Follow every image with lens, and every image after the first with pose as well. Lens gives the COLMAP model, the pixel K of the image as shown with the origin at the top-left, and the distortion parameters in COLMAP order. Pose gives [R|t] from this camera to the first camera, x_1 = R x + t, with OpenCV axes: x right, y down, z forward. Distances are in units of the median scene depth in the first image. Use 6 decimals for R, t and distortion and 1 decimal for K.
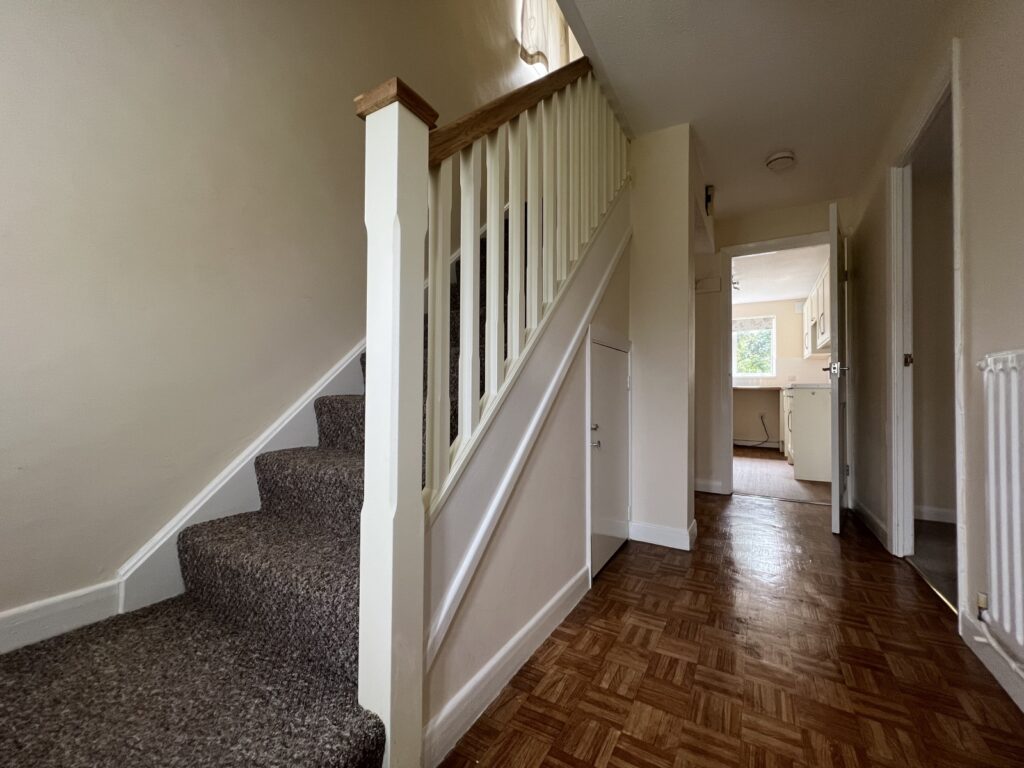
lens RADIAL K [[411.5, 0, 512.0], [0, 411.5, 384.0], [0, 0, 1]] dist [-0.000449, -0.000071]
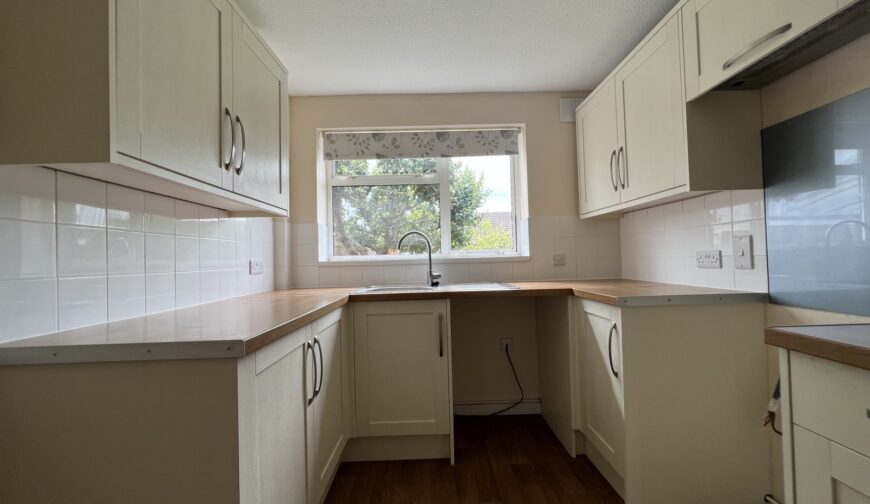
lens RADIAL K [[348.3, 0, 435.0], [0, 348.3, 252.0], [0, 0, 1]] dist [-0.001051, -0.000028]
pose [[0.854584, -0.023047, 0.518802, 0.344848], [0.028388, 0.999594, -0.002356, -0.024731], [-0.518537, 0.016742, 0.854891, 0.716027]]
